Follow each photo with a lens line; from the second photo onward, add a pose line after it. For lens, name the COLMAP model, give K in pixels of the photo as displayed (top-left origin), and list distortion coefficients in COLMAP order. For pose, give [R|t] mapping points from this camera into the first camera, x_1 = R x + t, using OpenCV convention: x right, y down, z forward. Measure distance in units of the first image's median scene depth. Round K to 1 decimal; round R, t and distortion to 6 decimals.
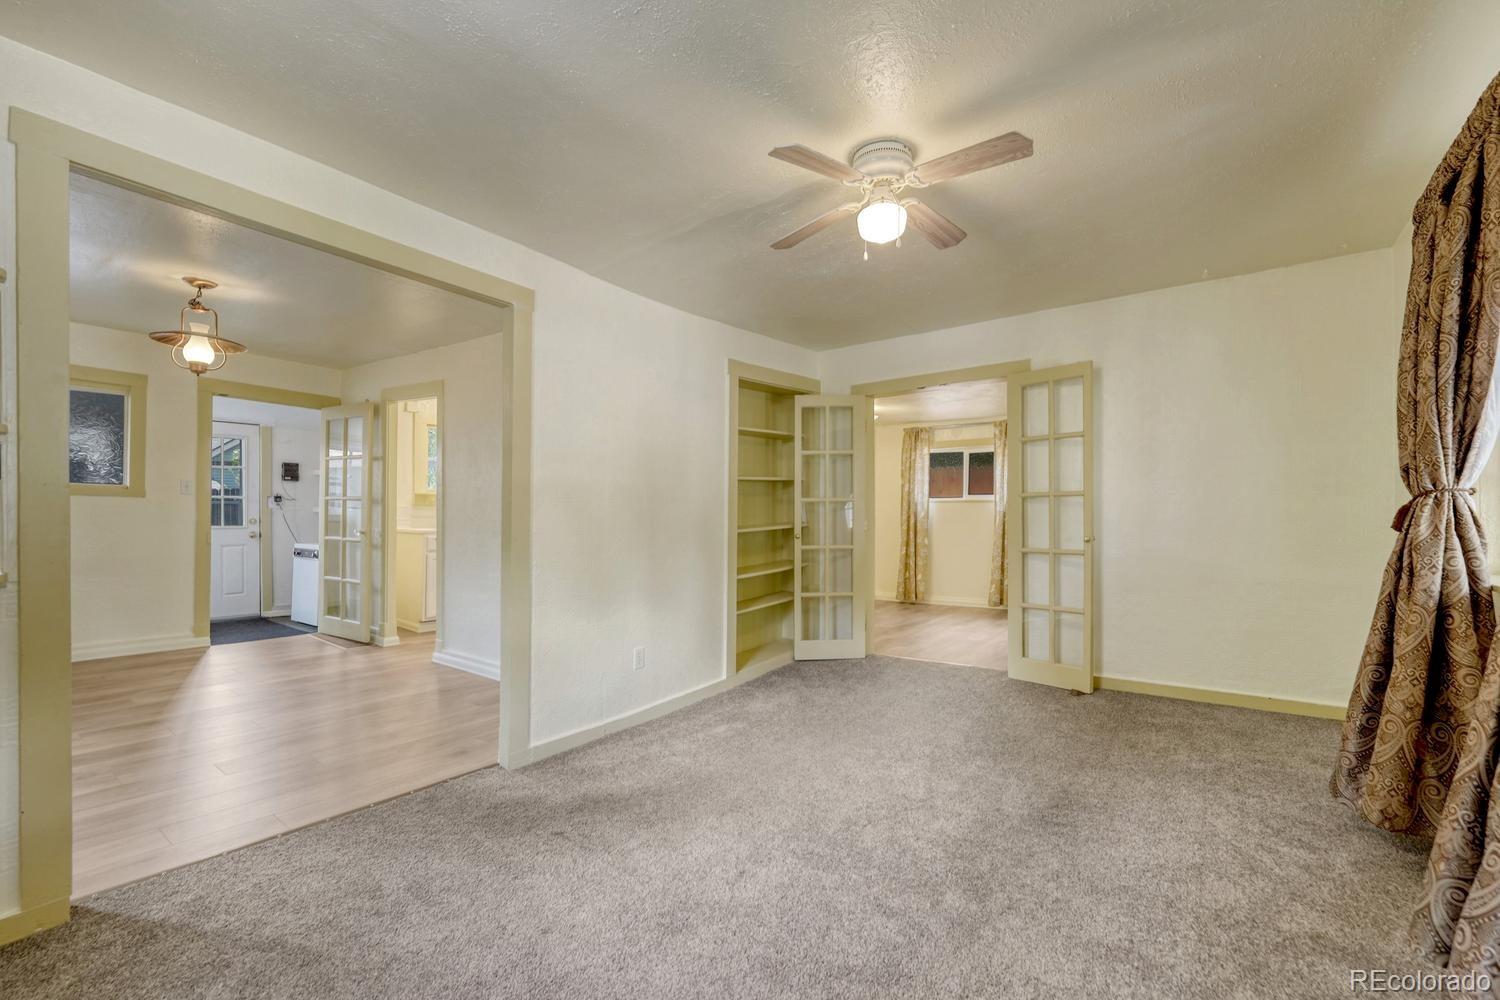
lens RADIAL K [[667.9, 0, 761.0], [0, 667.9, 509.6], [0, 0, 1]] dist [-0.003265, -0.000381]
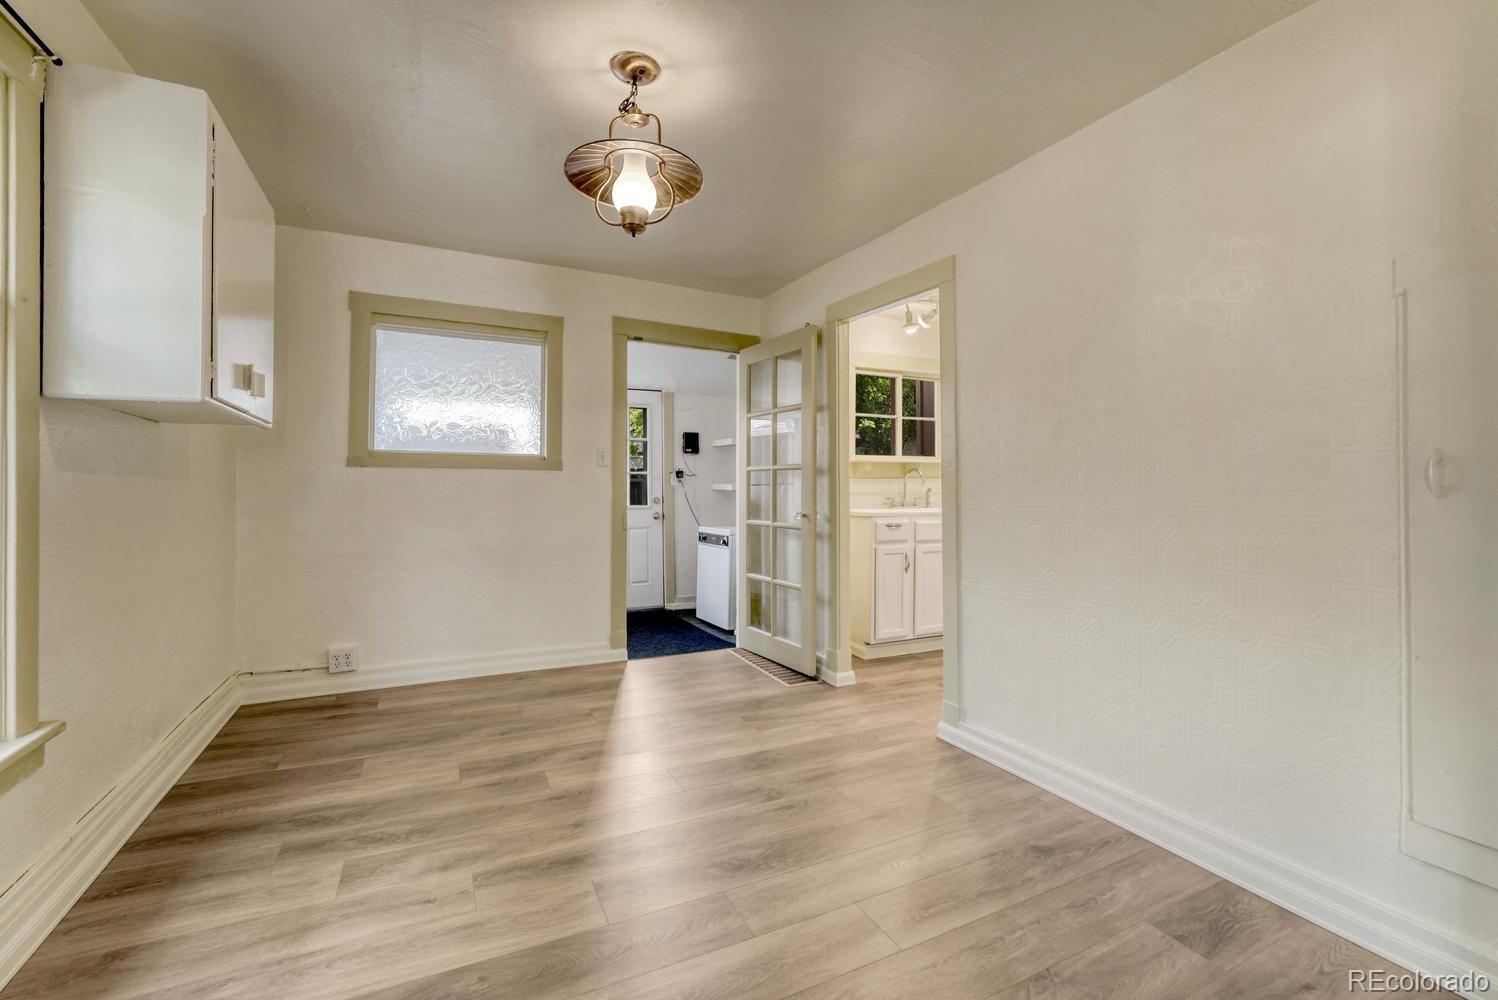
lens RADIAL K [[638.0, 0, 748.5], [0, 638.0, 480.8], [0, 0, 1]] dist [-0.002833, -0.000130]
pose [[0.894437, -0.016330, -0.446895, -0.411798], [0.009925, 0.999812, -0.016670, 0.010428], [0.447083, 0.010474, 0.894431, 0.447089]]
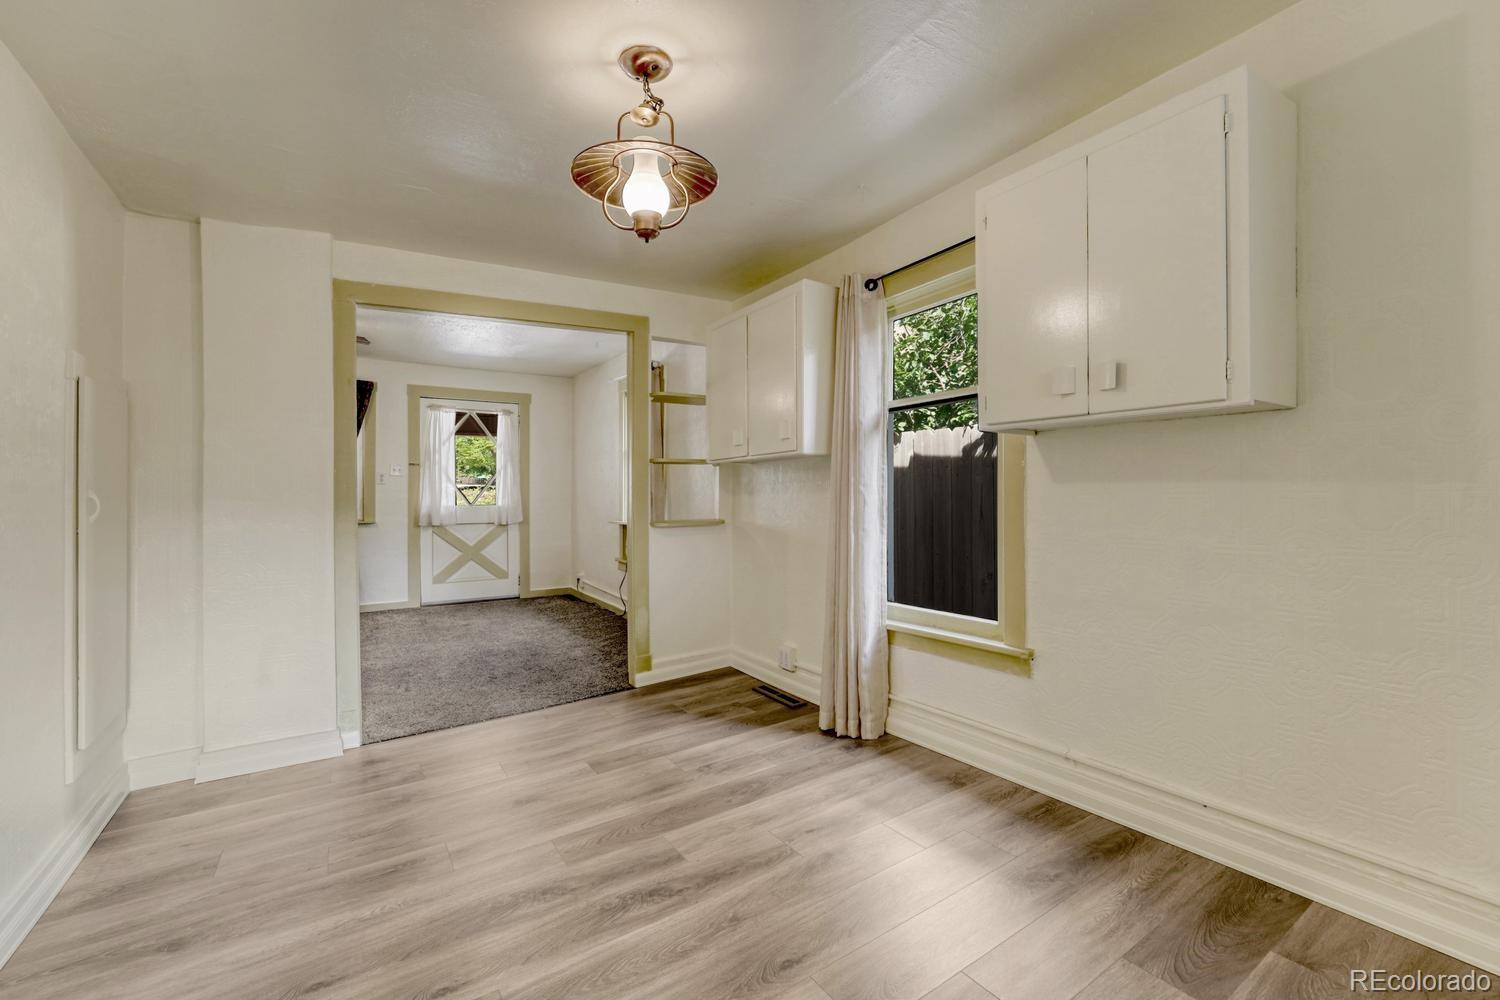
lens RADIAL K [[626.2, 0, 752.3], [0, 626.2, 493.8], [0, 0, 1]] dist [-0.001271, -0.000029]
pose [[-0.941528, 0.007791, 0.336845, -0.851160], [0.008698, 0.999961, 0.001185, -0.000245], [-0.336823, 0.004045, -0.941559, 1.123136]]
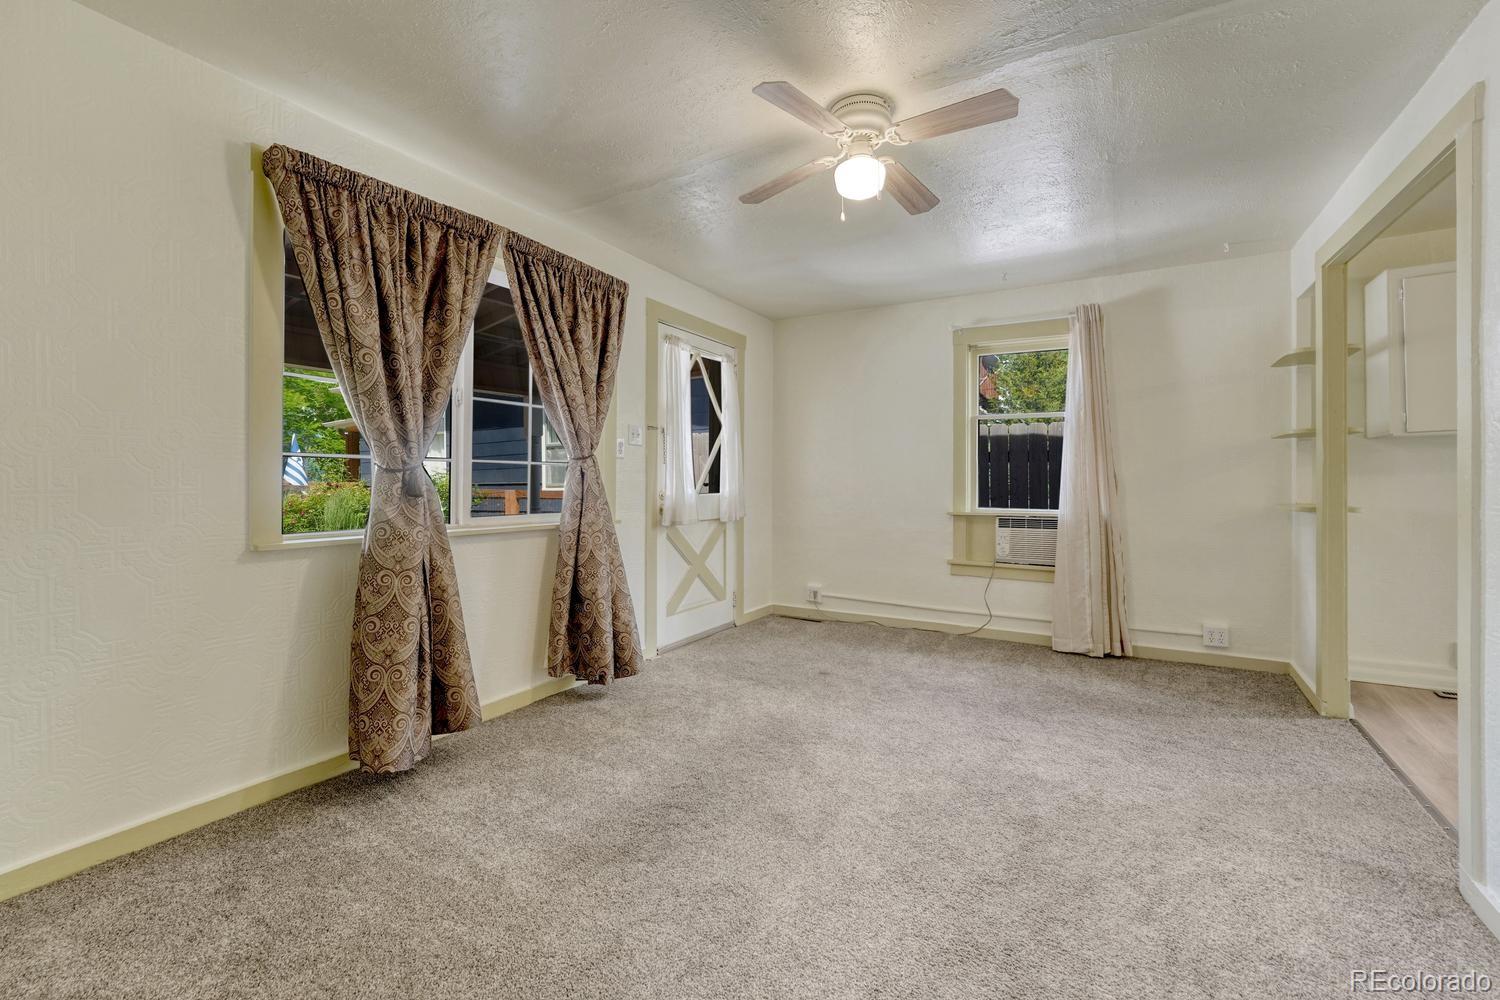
lens RADIAL K [[639.1, 0, 749.0], [0, 639.1, 487.8], [0, 0, 1]] dist [-0.003354, 0.000028]
pose [[-0.992340, 0.010204, -0.123114, 0.218840], [0.009011, 0.999907, 0.010244, 0.004164], [0.123207, 0.009056, -0.992340, 0.975741]]
